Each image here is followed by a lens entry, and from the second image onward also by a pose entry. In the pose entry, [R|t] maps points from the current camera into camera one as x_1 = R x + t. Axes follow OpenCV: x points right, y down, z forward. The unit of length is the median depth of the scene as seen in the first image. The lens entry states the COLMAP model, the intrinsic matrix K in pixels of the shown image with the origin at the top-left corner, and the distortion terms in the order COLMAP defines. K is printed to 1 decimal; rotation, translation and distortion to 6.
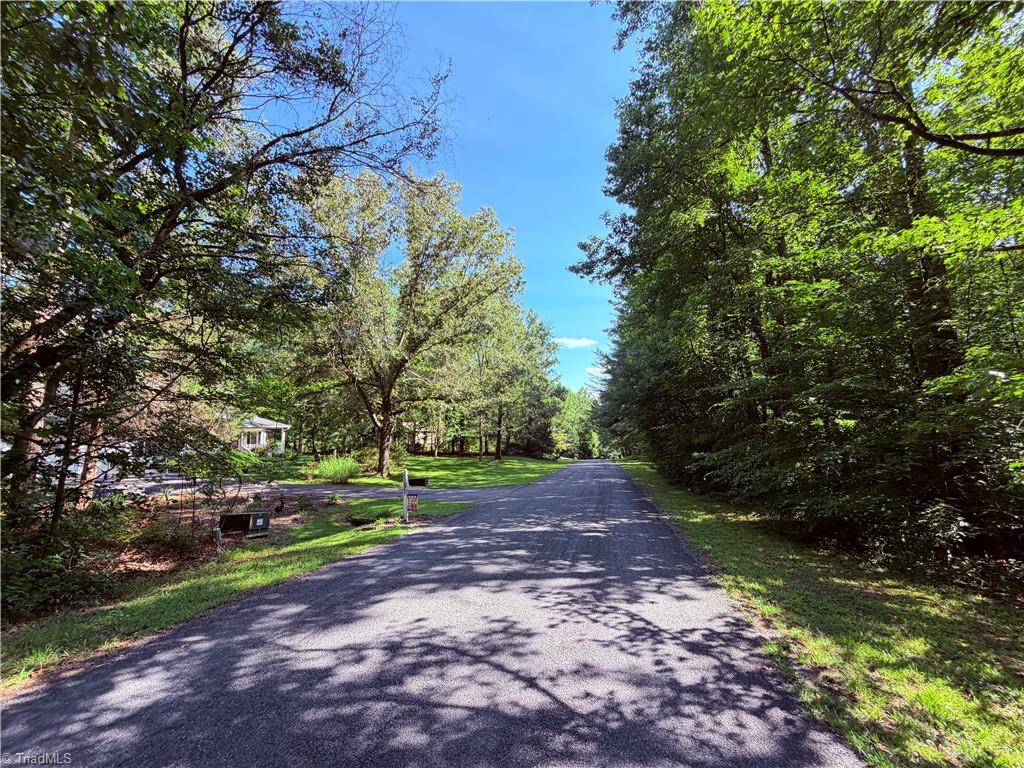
lens RADIAL K [[414.0, 0, 506.2], [0, 414.0, 376.3], [0, 0, 1]] dist [0.013616, -0.000043]
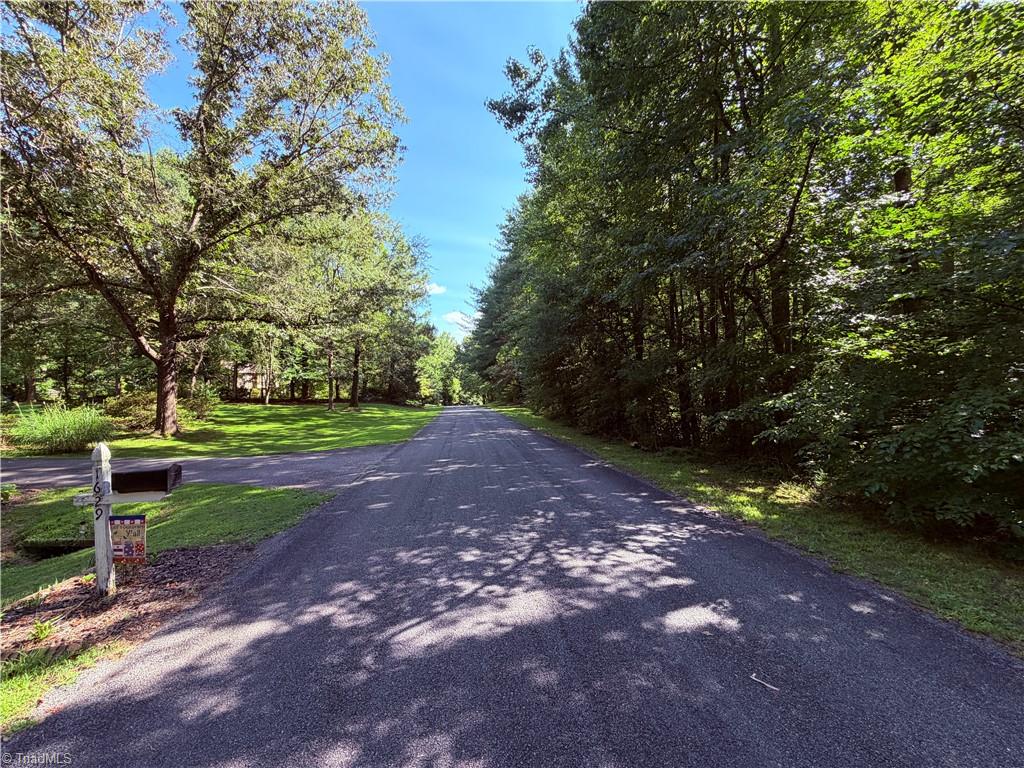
lens RADIAL K [[414.0, 0, 506.2], [0, 414.0, 376.3], [0, 0, 1]] dist [0.013616, -0.000043]
pose [[0.941584, 0.014869, 0.336451, -0.011838], [-0.057584, 0.991421, 0.117340, 0.027585], [-0.331820, -0.129859, 0.934362, 0.144784]]
